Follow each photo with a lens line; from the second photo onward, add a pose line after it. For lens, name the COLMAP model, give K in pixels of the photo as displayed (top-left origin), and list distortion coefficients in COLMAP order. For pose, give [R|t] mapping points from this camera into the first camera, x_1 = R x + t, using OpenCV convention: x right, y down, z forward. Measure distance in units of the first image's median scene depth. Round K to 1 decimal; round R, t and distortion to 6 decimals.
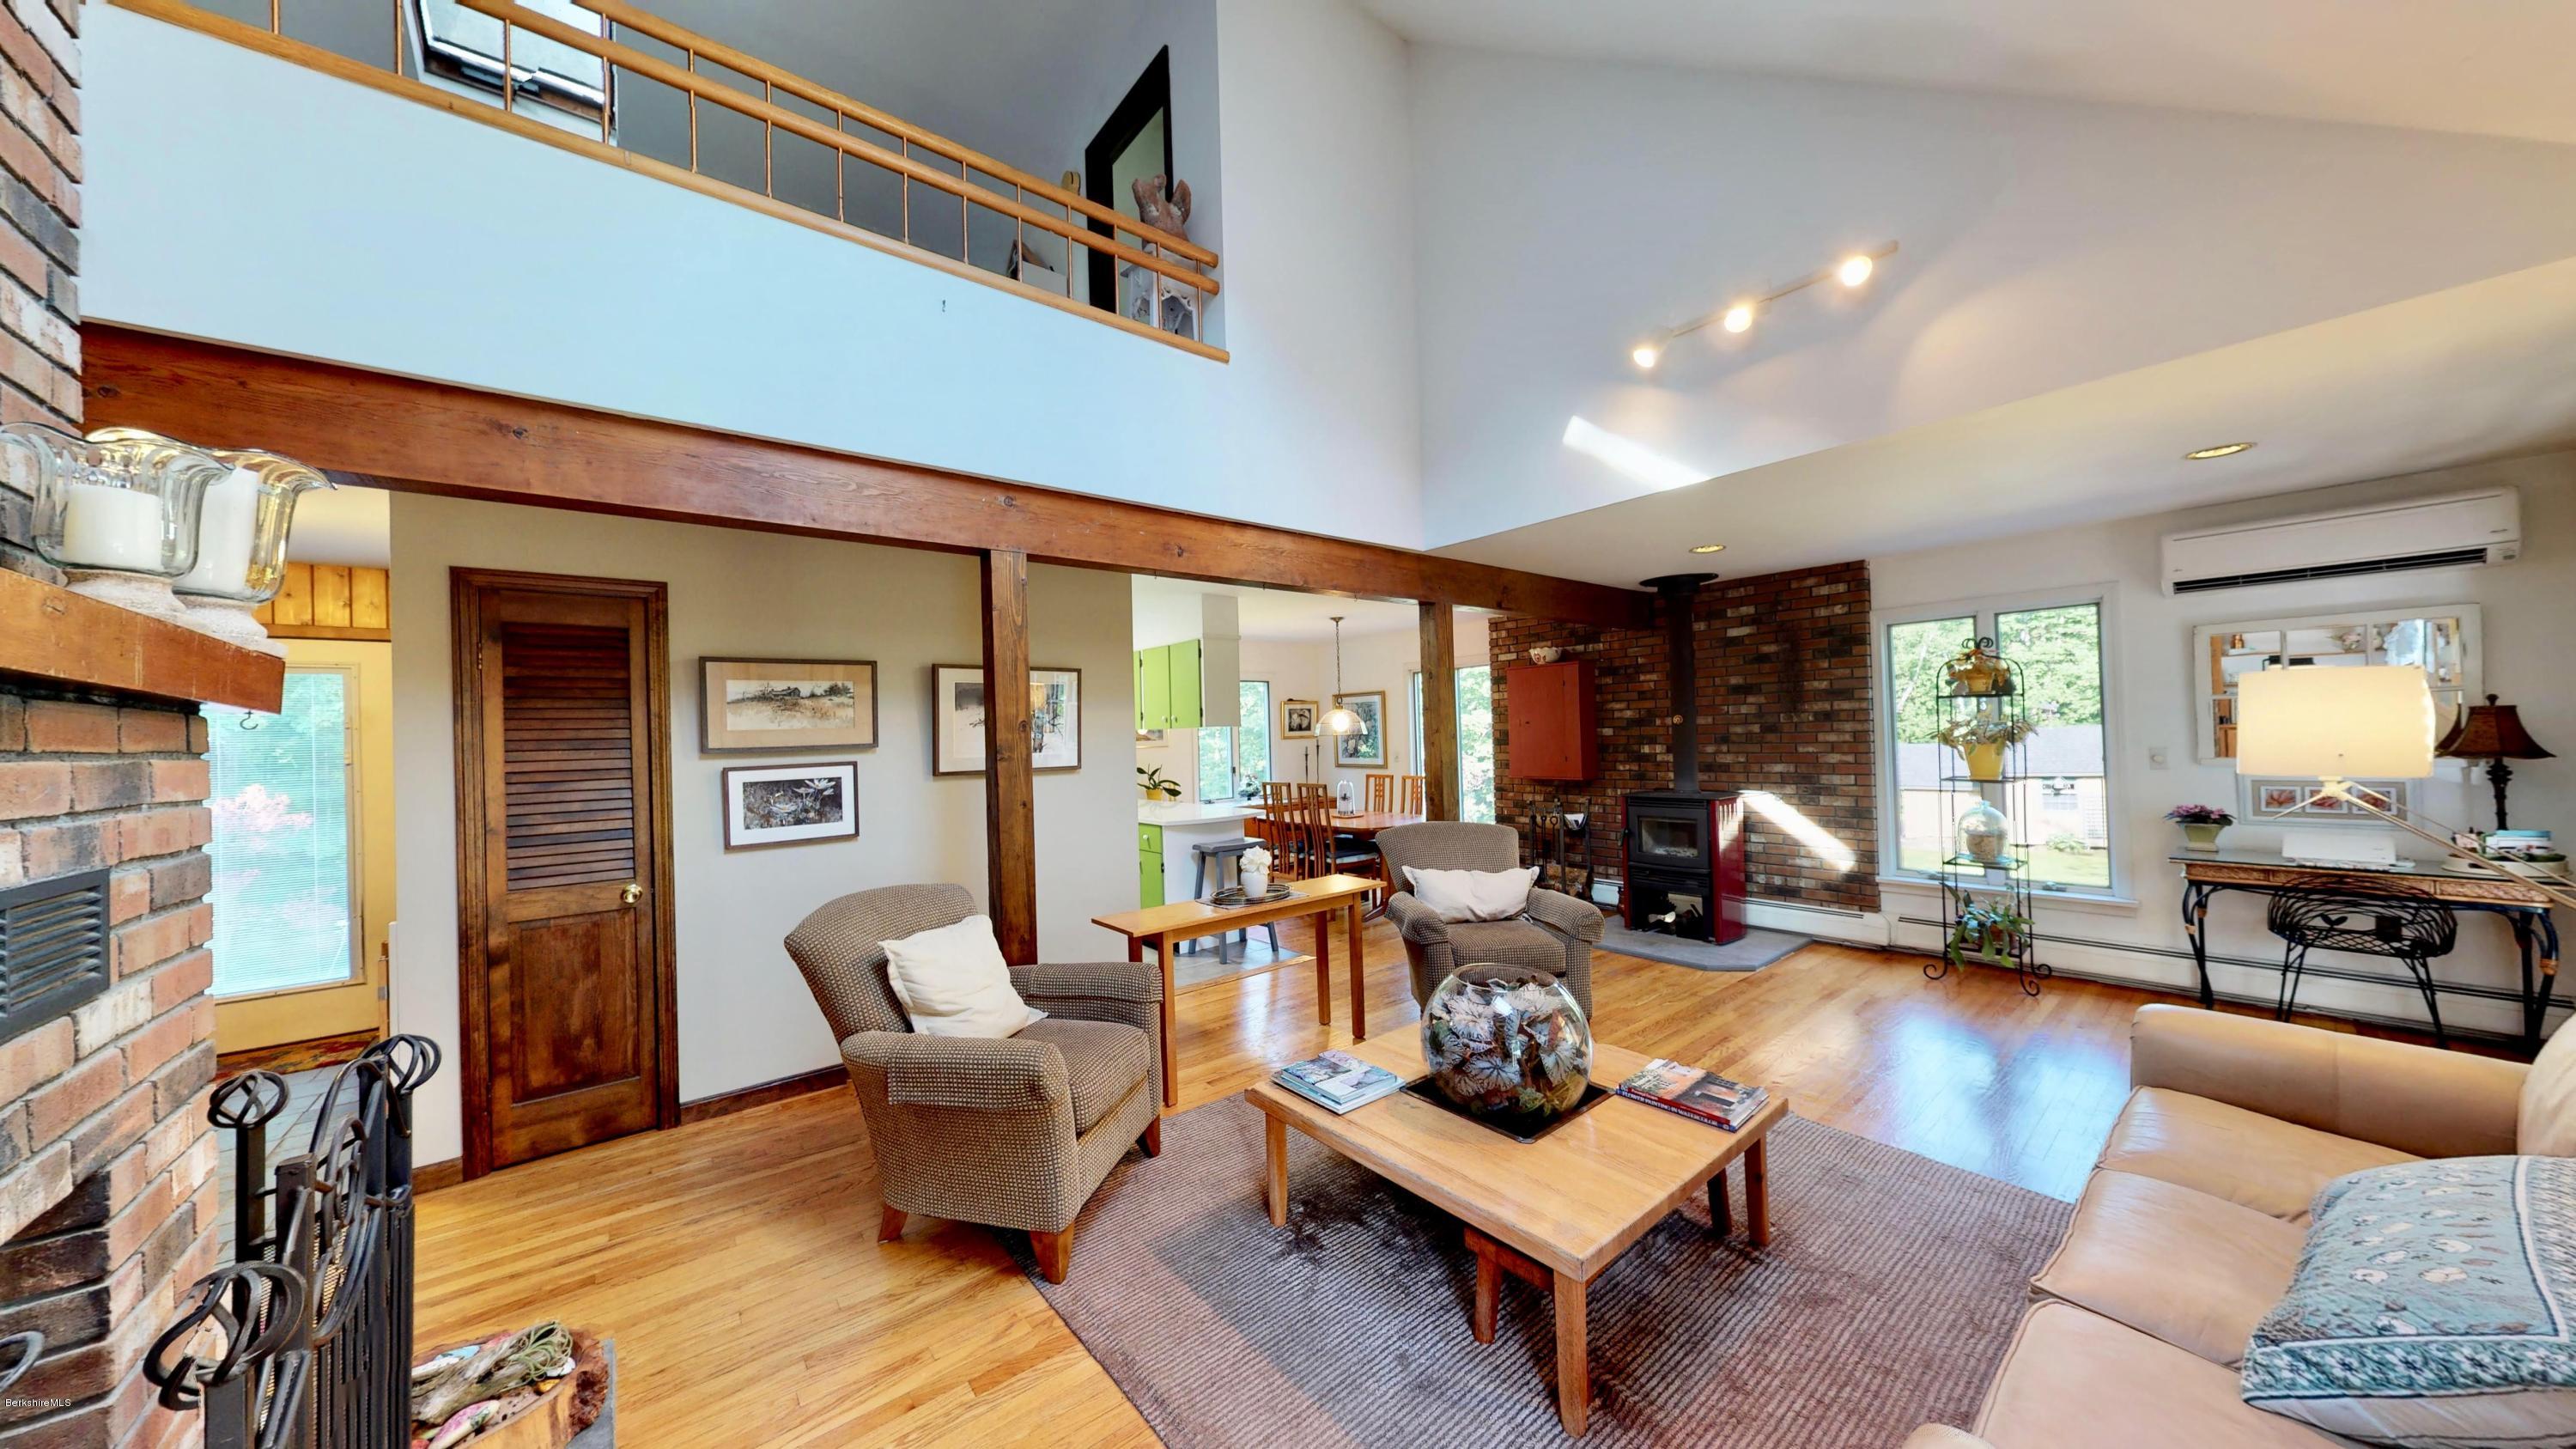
lens RADIAL K [[818.1, 0, 1288.0], [0, 818.1, 724.5], [0, 0, 1]] dist [0.002048, 0.000084]
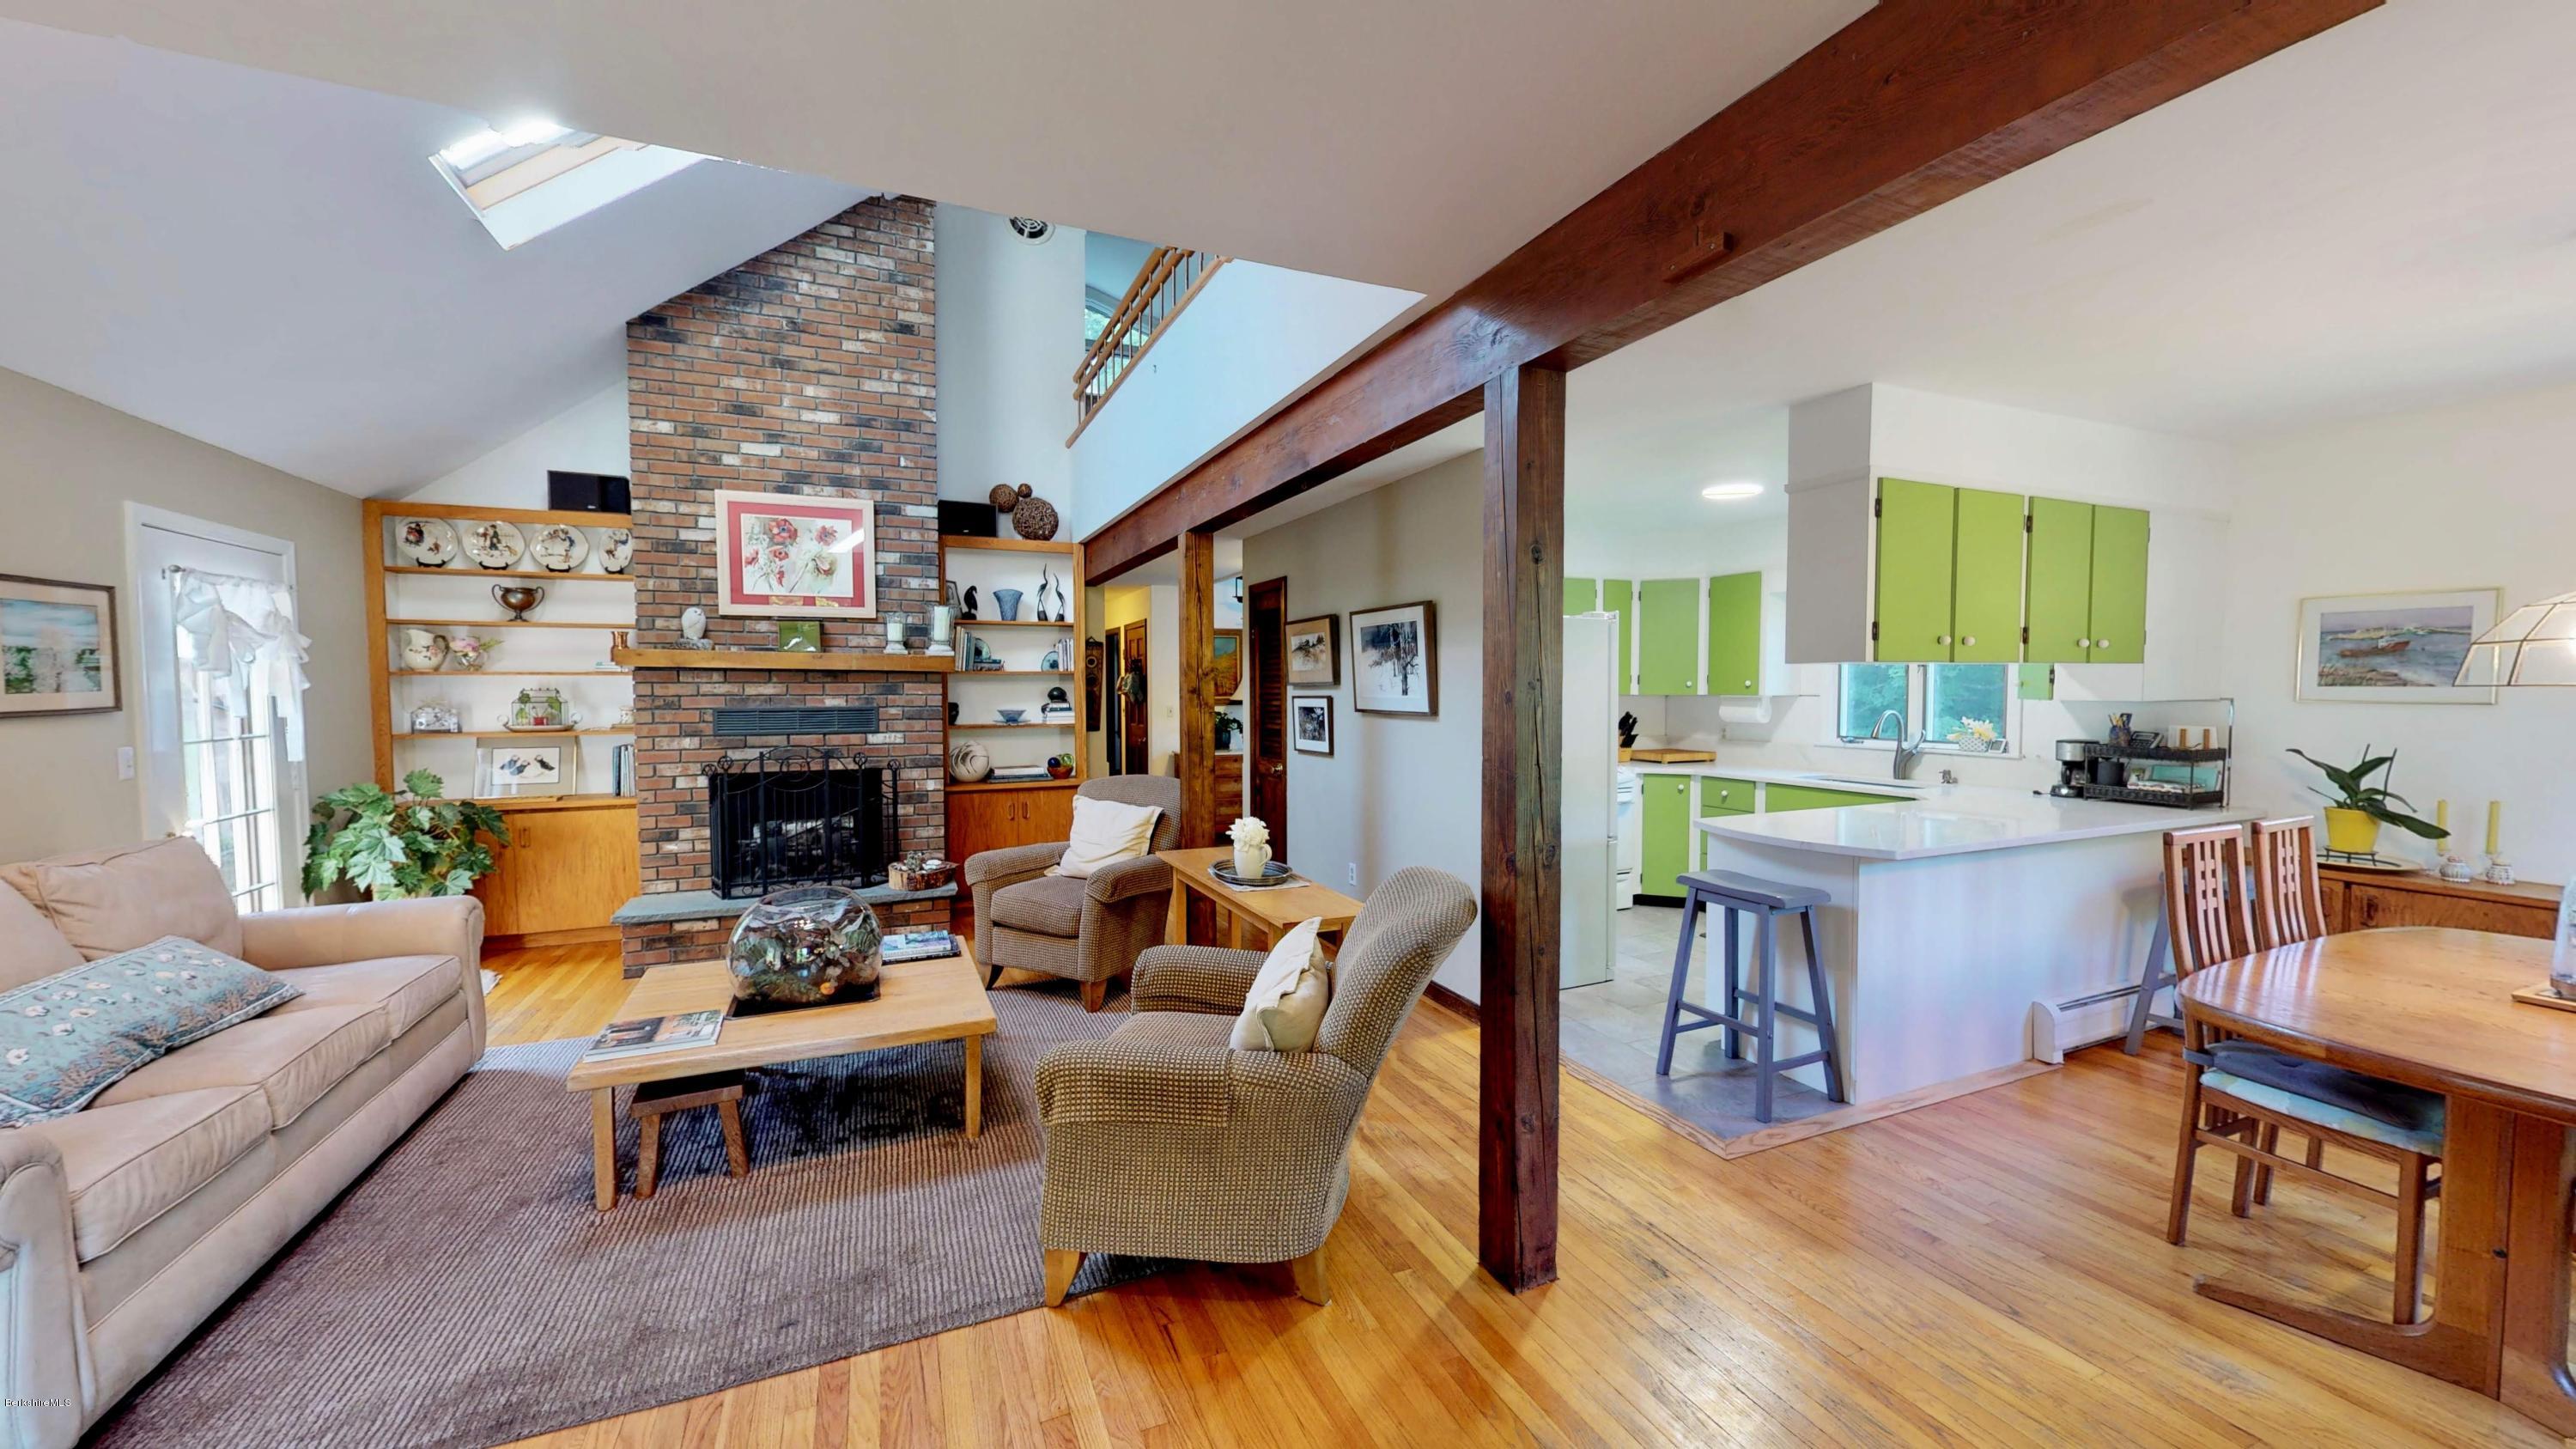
lens RADIAL K [[943.7, 0, 1288.8], [0, 943.7, 727.2], [0, 0, 1]] dist [0.000683, -0.000015]
pose [[-0.263598, 0.071207, -0.962001, 0.875509], [0.021110, 0.997459, 0.068048, -0.006556], [0.964402, -0.002370, -0.264431, 1.298817]]
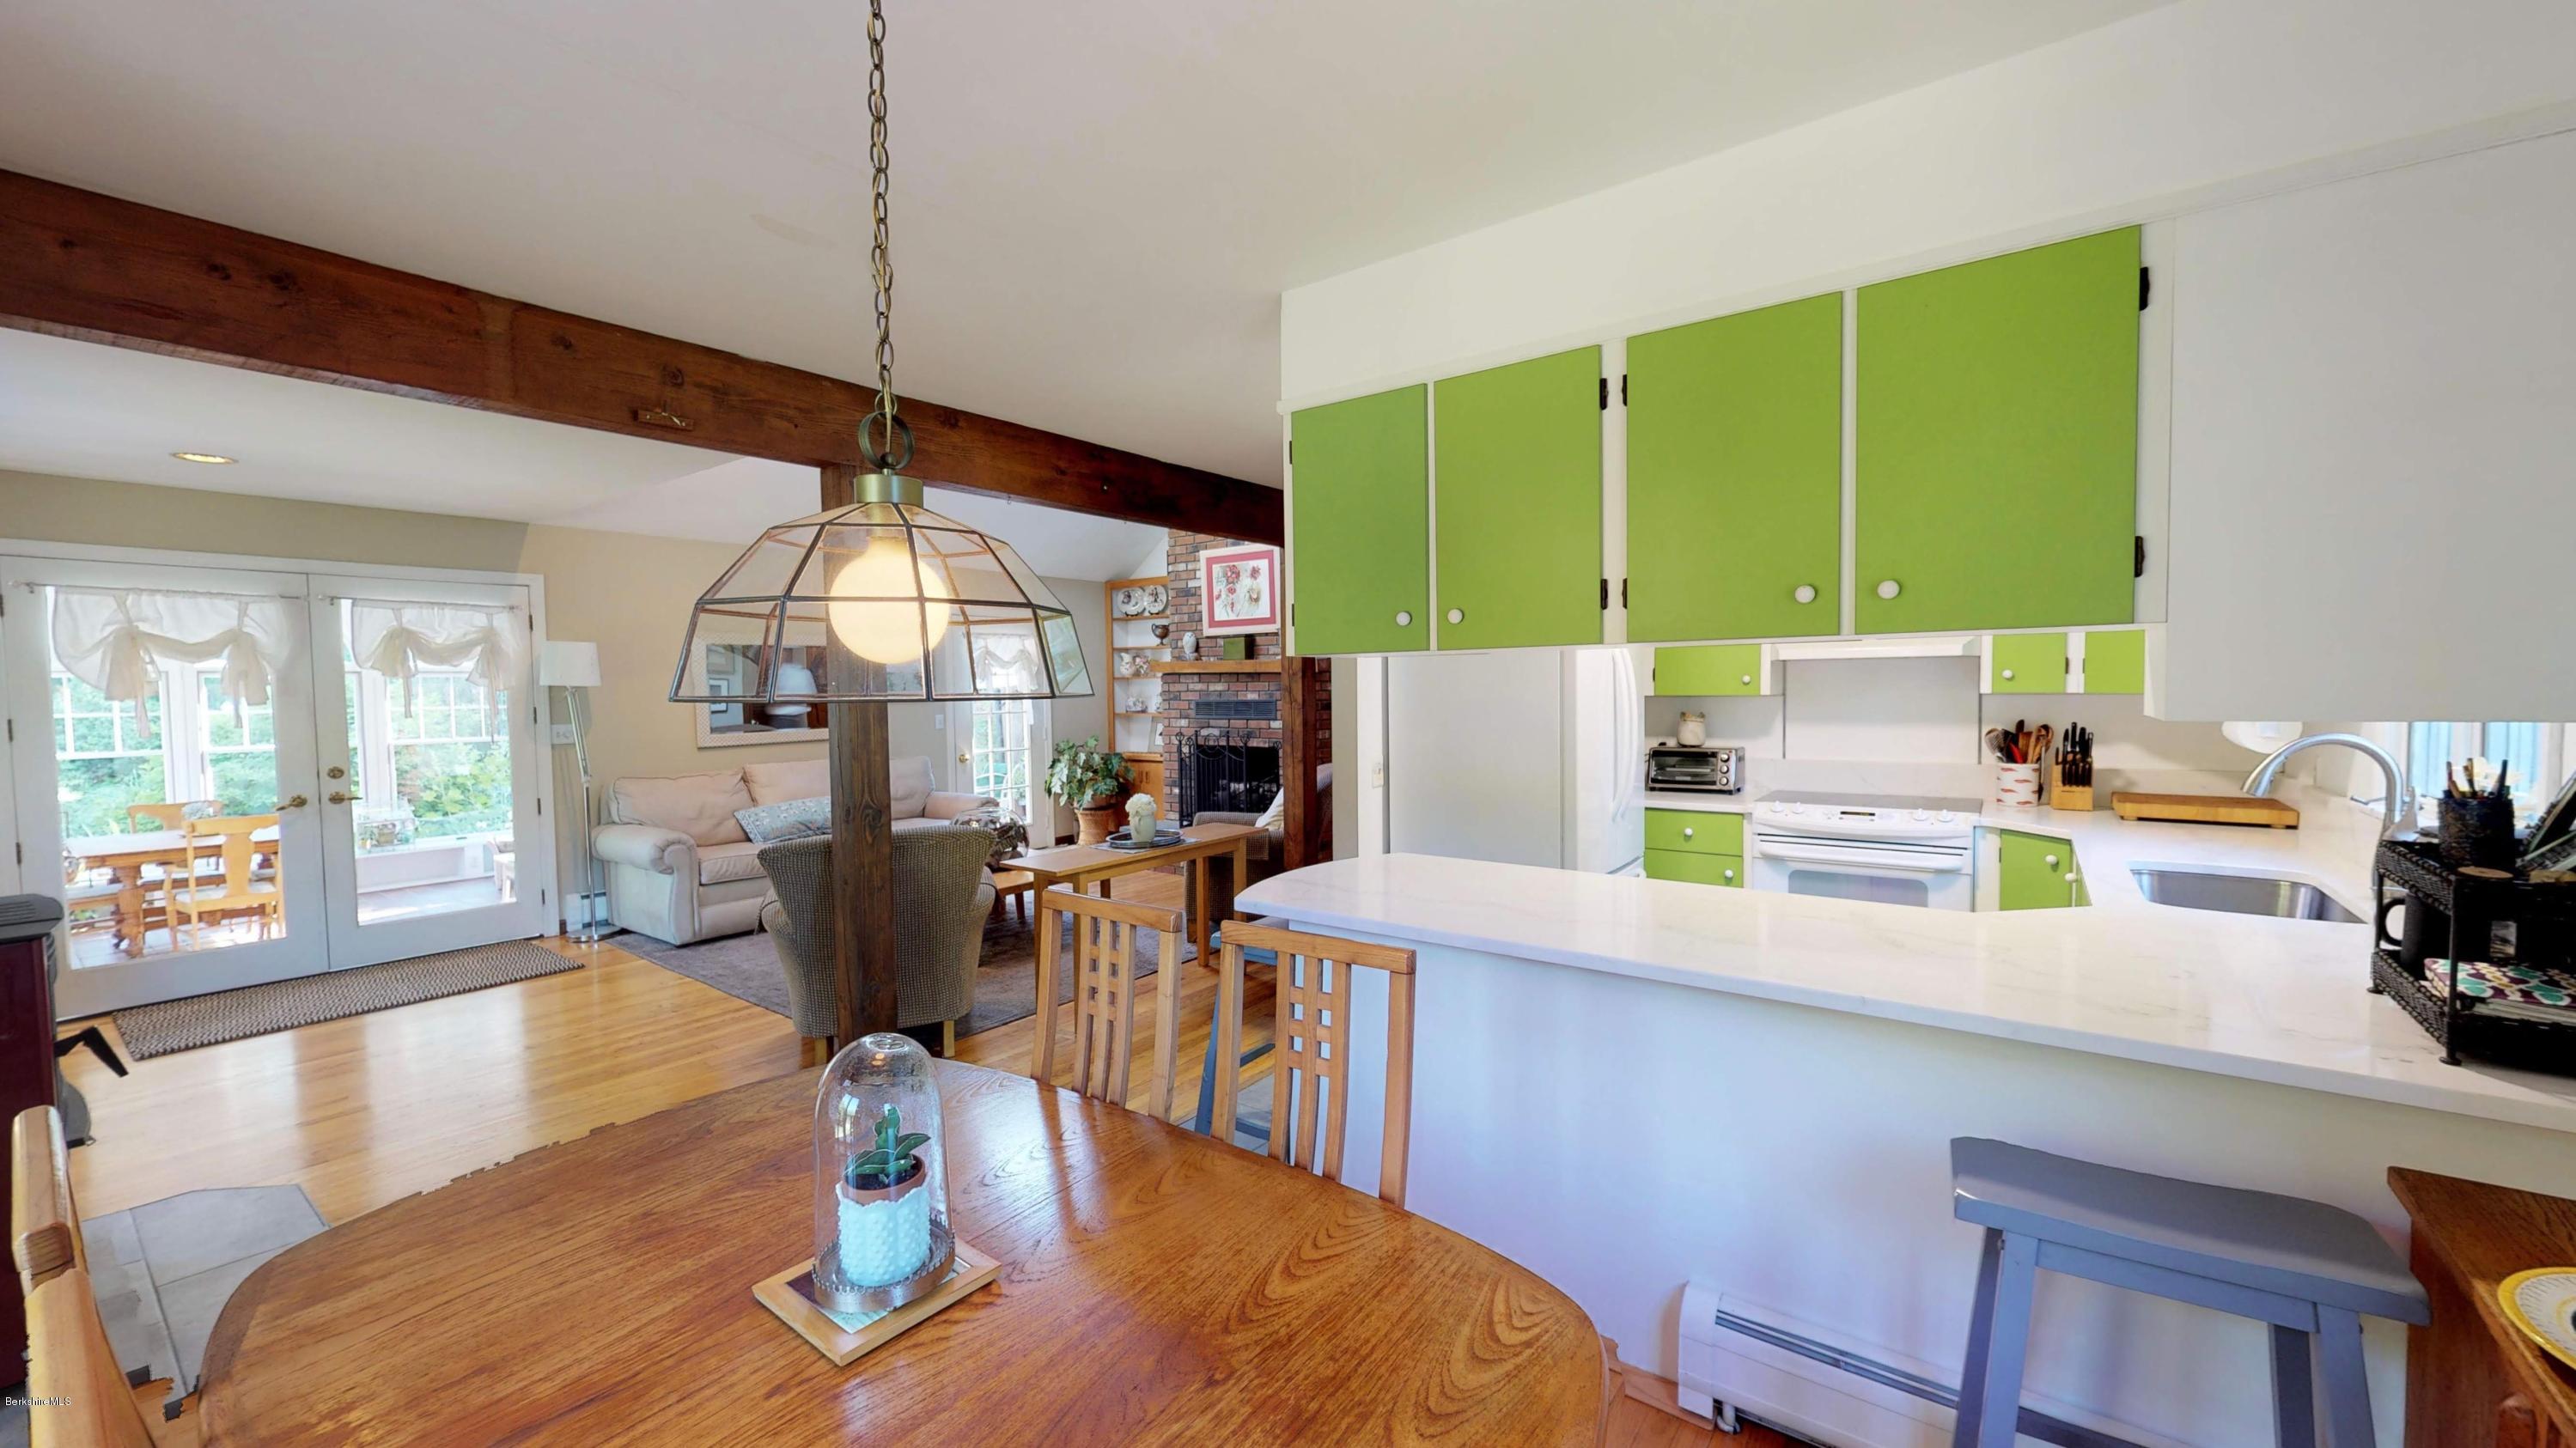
lens RADIAL K [[983.8, 0, 1292.6], [0, 983.8, 728.2], [0, 0, 1]] dist [-0.000487, -0.000039]
pose [[-0.968476, 0.052815, -0.243442, 0.068845], [0.044024, 0.998172, 0.041415, 0.025071], [0.245184, 0.029393, -0.969031, 2.253870]]
